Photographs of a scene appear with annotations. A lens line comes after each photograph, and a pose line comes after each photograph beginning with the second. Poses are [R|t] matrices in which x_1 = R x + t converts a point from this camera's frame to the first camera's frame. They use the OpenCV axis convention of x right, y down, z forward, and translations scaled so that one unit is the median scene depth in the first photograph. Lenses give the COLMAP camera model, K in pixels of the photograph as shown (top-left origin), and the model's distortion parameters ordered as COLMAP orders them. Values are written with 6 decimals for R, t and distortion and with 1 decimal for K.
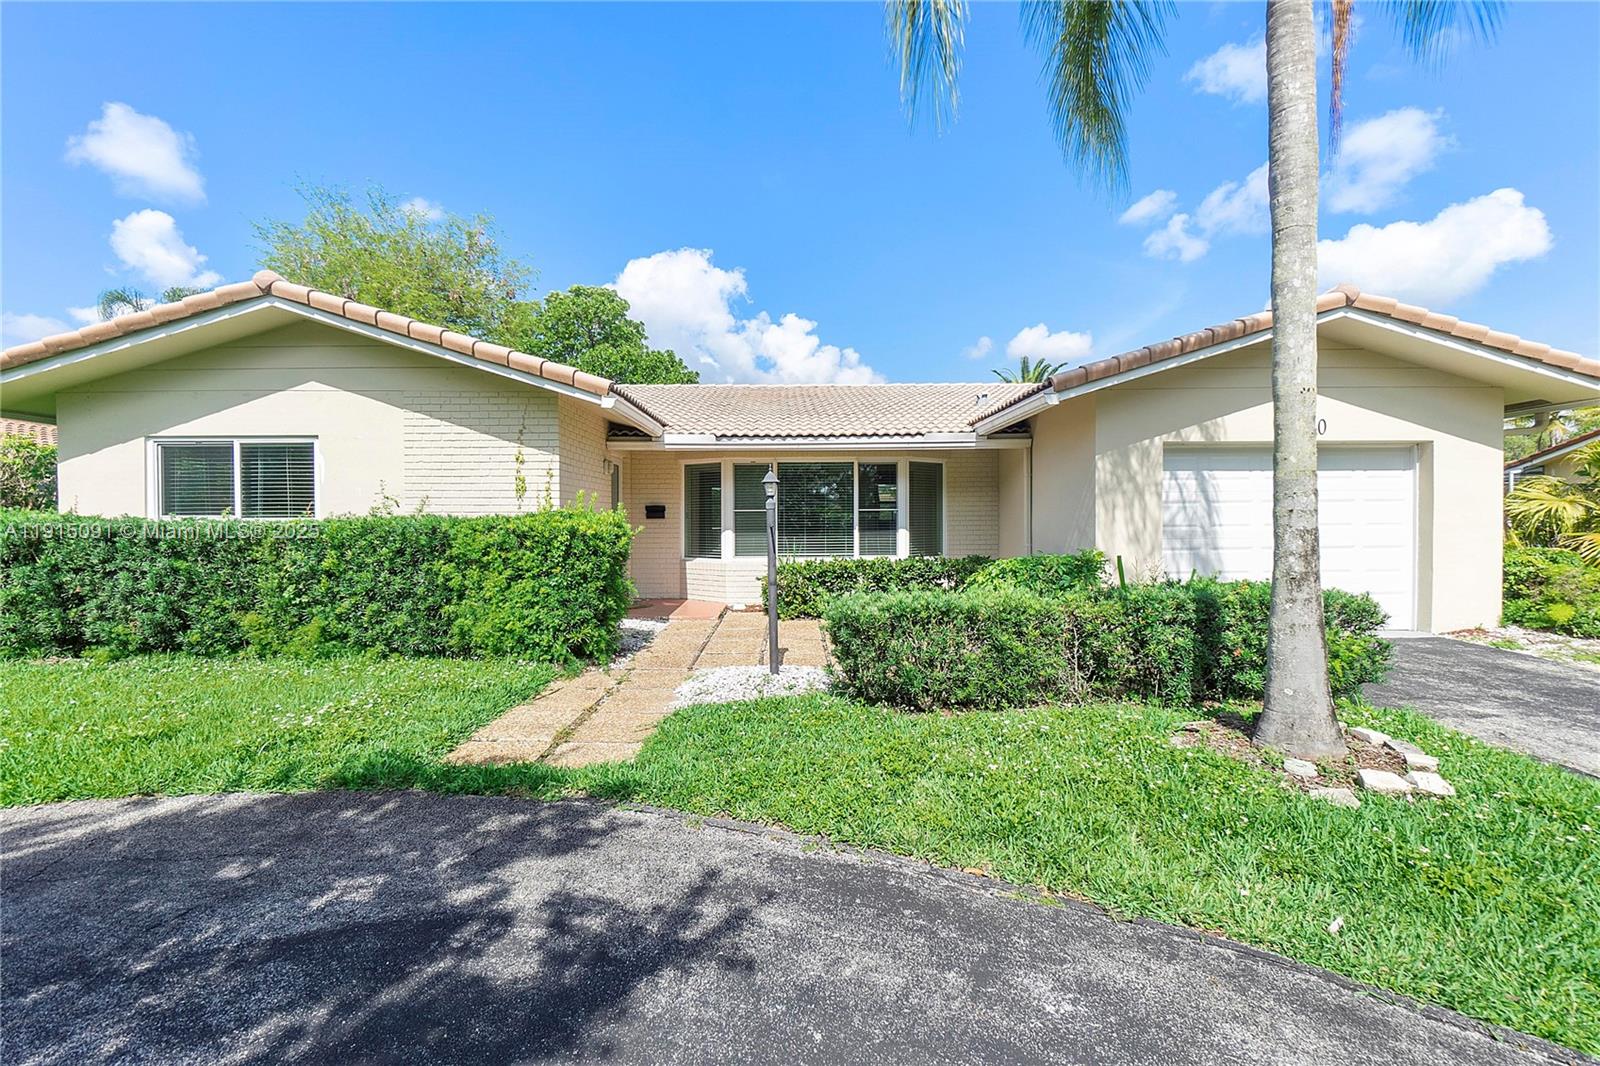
lens RADIAL K [[693.1, 0, 801.3], [0, 693.1, 529.0], [0, 0, 1]] dist [-0.002523, -0.000152]
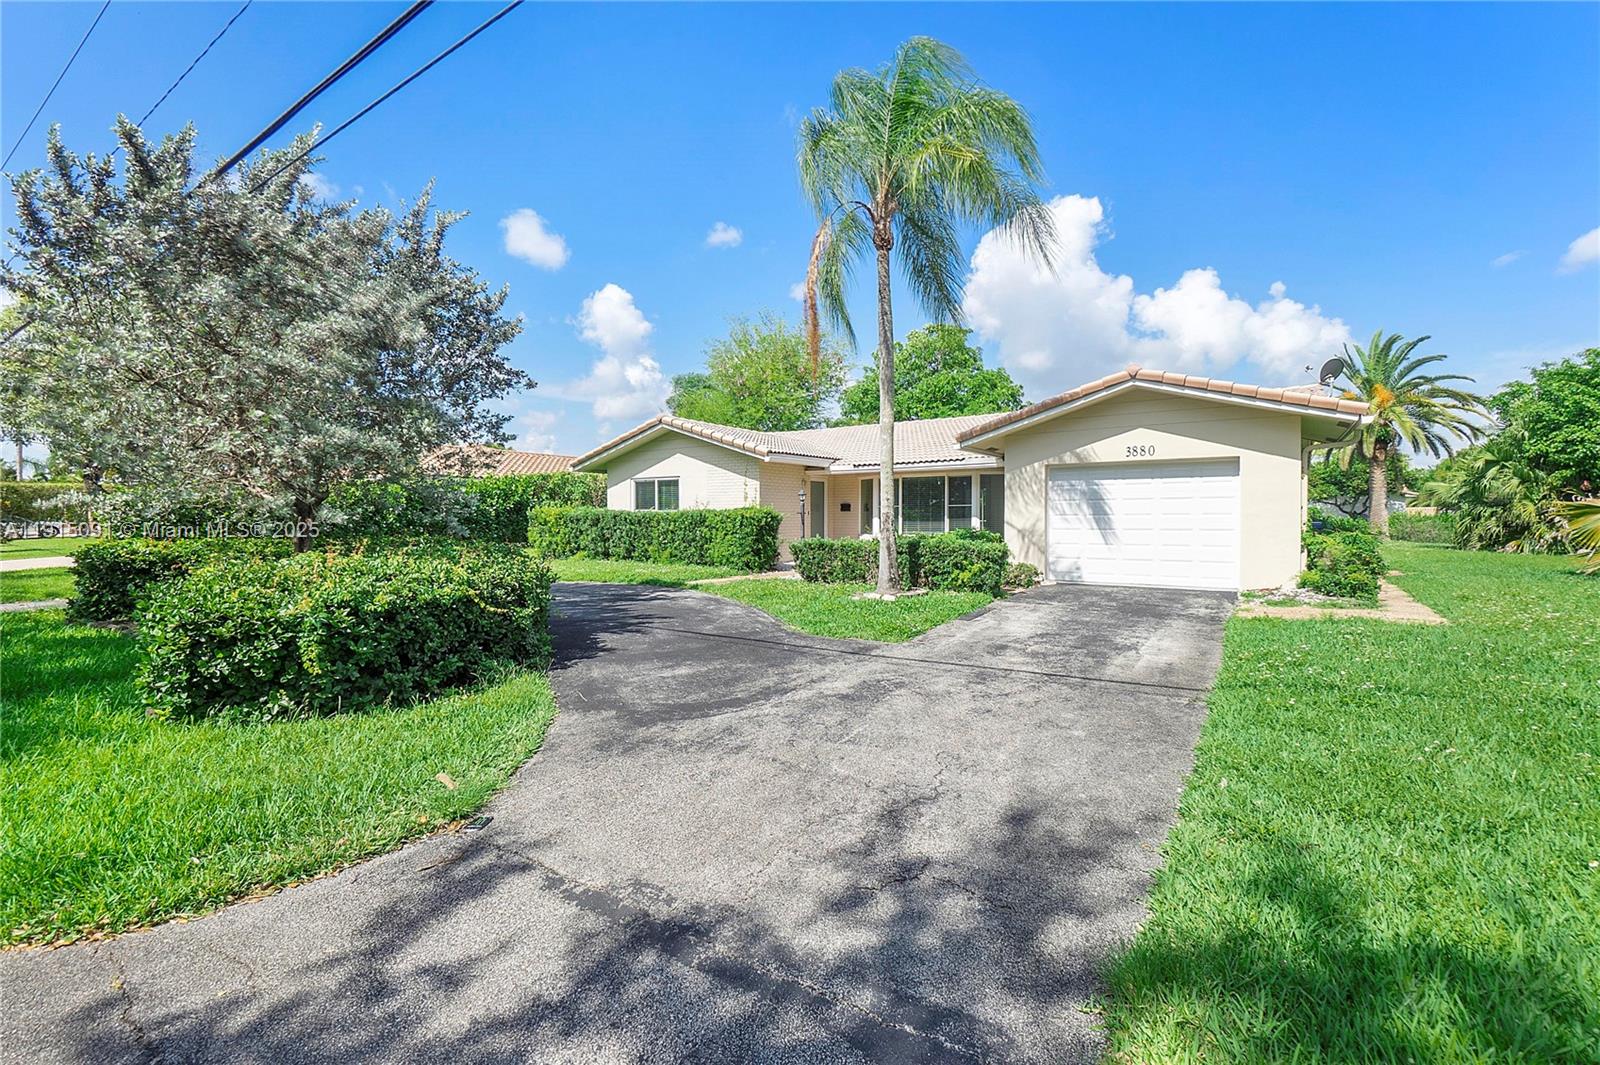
lens RADIAL K [[693.1, 0, 801.3], [0, 693.1, 528.5], [0, 0, 1]] dist [-0.002523, -0.000152]
pose [[0.822573, 0.012601, -0.568520, 1.013635], [-0.009682, 0.999920, 0.008153, 0.023073], [0.568577, -0.001202, 0.822629, -0.735148]]
